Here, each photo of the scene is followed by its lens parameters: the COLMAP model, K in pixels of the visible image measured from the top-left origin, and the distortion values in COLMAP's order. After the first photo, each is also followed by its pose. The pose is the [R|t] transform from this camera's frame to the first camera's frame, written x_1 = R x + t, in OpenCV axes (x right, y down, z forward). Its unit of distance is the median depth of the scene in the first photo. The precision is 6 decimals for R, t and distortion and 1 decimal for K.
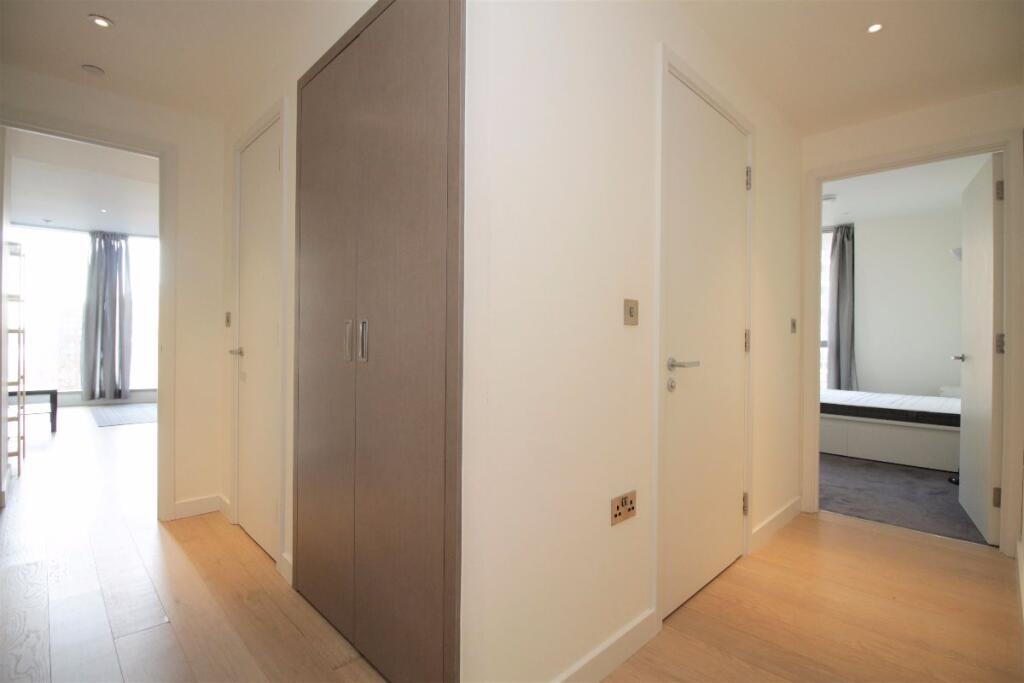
lens RADIAL K [[490.8, 0, 505.9], [0, 490.8, 335.4], [0, 0, 1]] dist [0.000853, -0.001019]
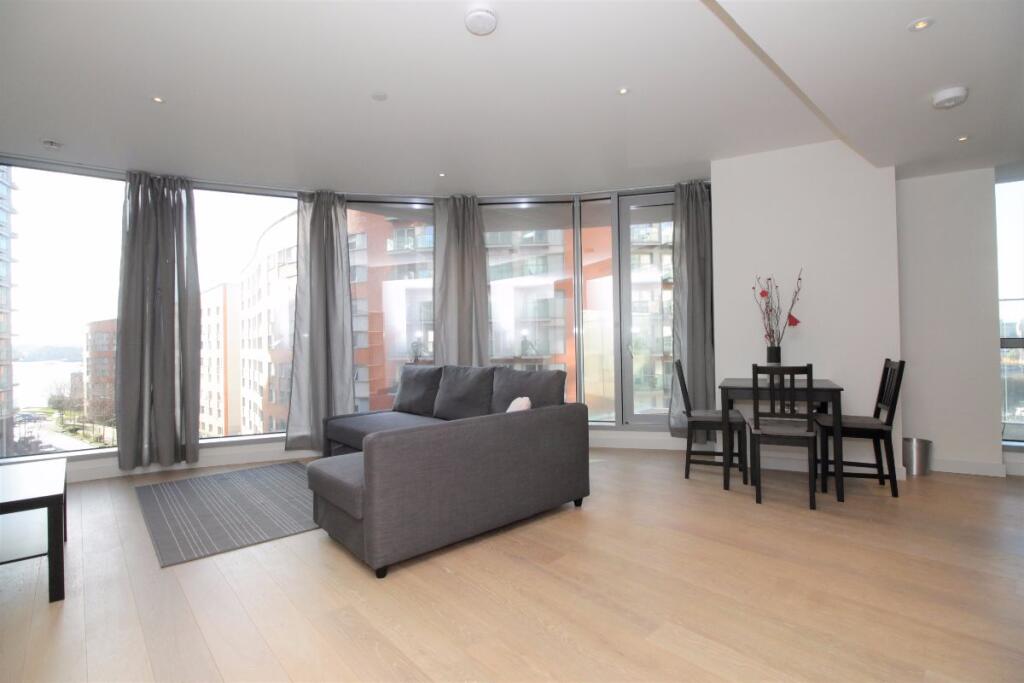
lens RADIAL K [[490.8, 0, 511.4], [0, 490.8, 343.3], [0, 0, 1]] dist [0.000853, -0.001019]
pose [[0.999202, -0.022345, -0.033111, -0.374538], [0.022410, 0.999748, 0.001602, -0.002850], [0.033067, -0.002343, 0.999450, 0.428960]]
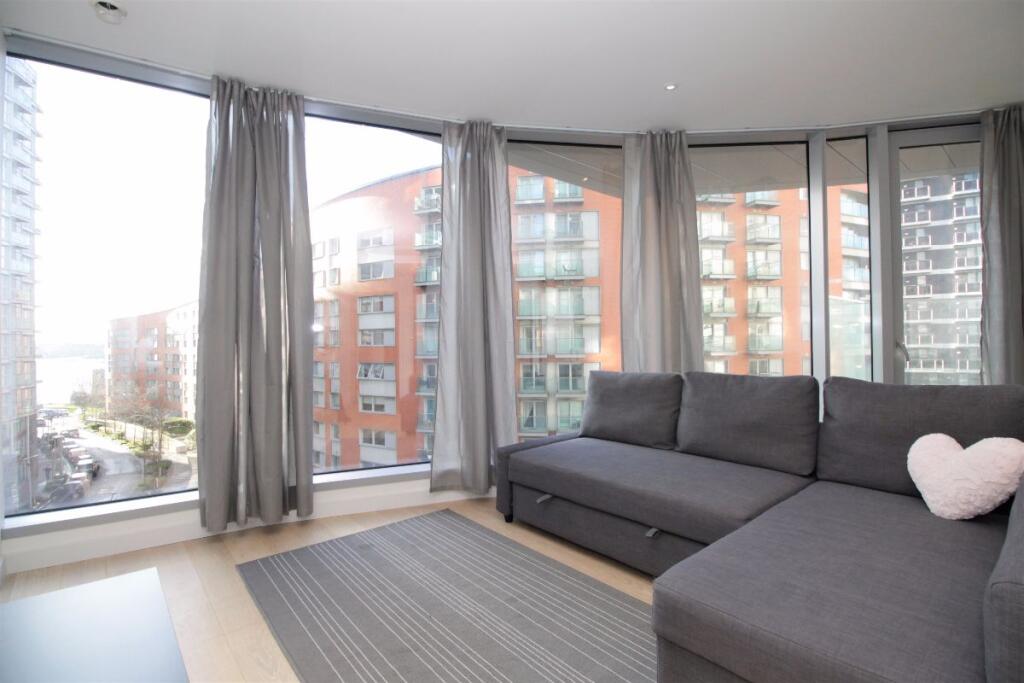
lens RADIAL K [[490.8, 0, 519.1], [0, 490.8, 343.1], [0, 0, 1]] dist [0.000853, -0.001019]
pose [[0.998620, -0.018667, -0.049097, -0.586171], [0.018877, 0.999814, 0.003824, -0.003372], [0.049016, -0.004745, 0.998787, 0.618816]]
